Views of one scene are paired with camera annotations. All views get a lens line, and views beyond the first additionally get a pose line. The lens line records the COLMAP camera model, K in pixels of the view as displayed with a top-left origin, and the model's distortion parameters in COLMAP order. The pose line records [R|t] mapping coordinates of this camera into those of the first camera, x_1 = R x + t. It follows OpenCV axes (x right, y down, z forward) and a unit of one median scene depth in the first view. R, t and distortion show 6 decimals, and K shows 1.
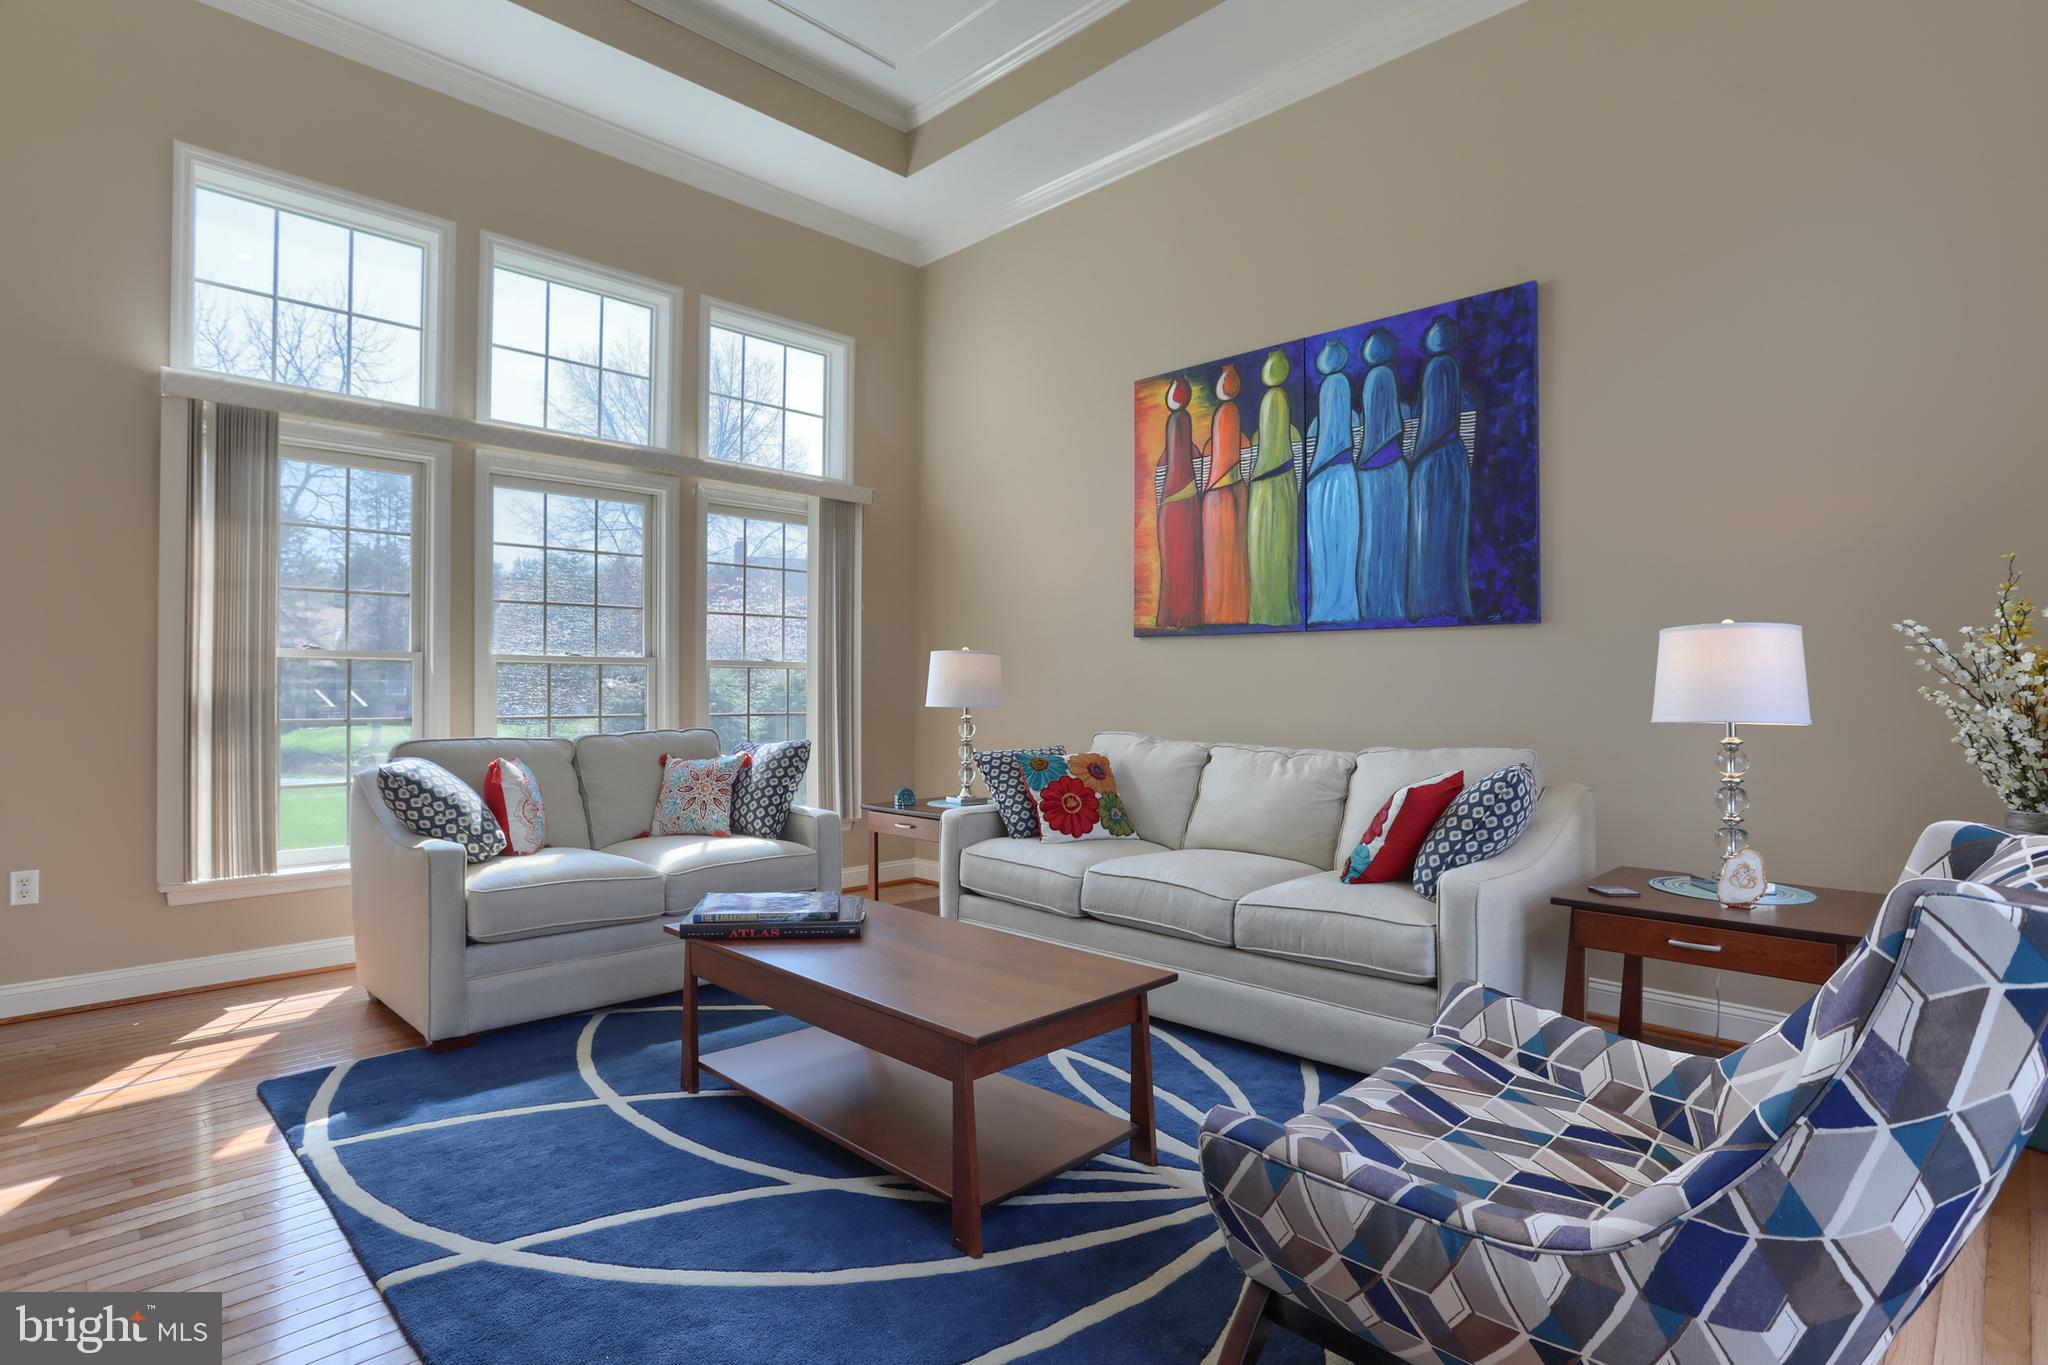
lens RADIAL K [[1034.6, 0, 1024.0], [0, 1034.6, 682.5], [0, 0, 1]] dist [-0.056832, 0.030424]
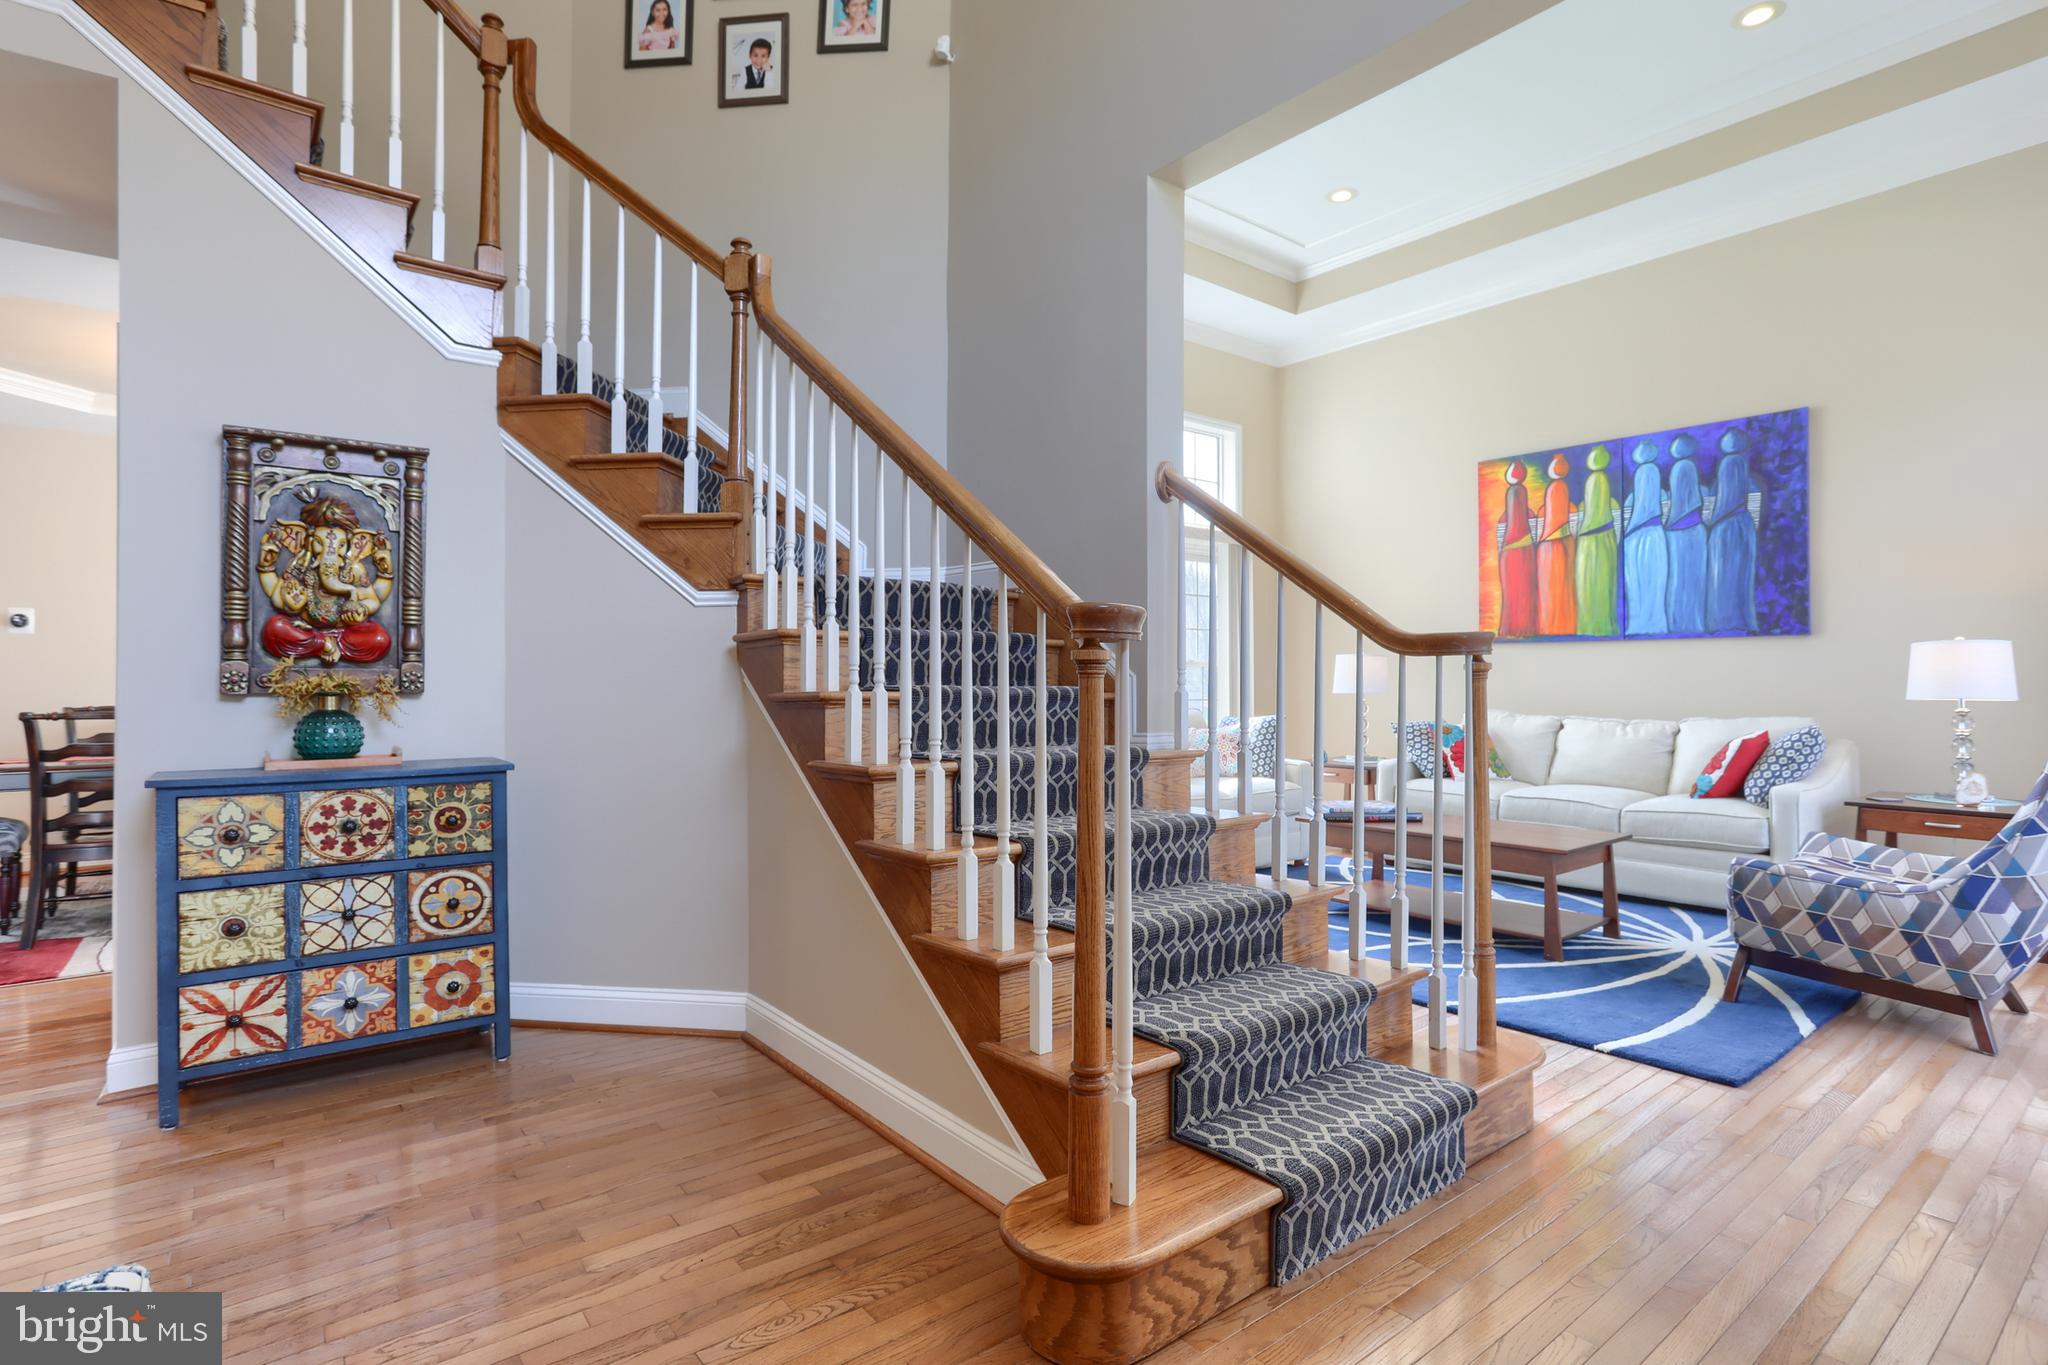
lens RADIAL K [[1012.3, 0, 1016.7], [0, 1012.3, 674.8], [0, 0, 1]] dist [-0.041827, 0.023278]
pose [[0.992177, -0.005495, -0.124715, -0.451844], [0.005683, 0.999983, 0.001150, -0.007760], [0.124706, -0.001849, 0.992192, -0.574124]]
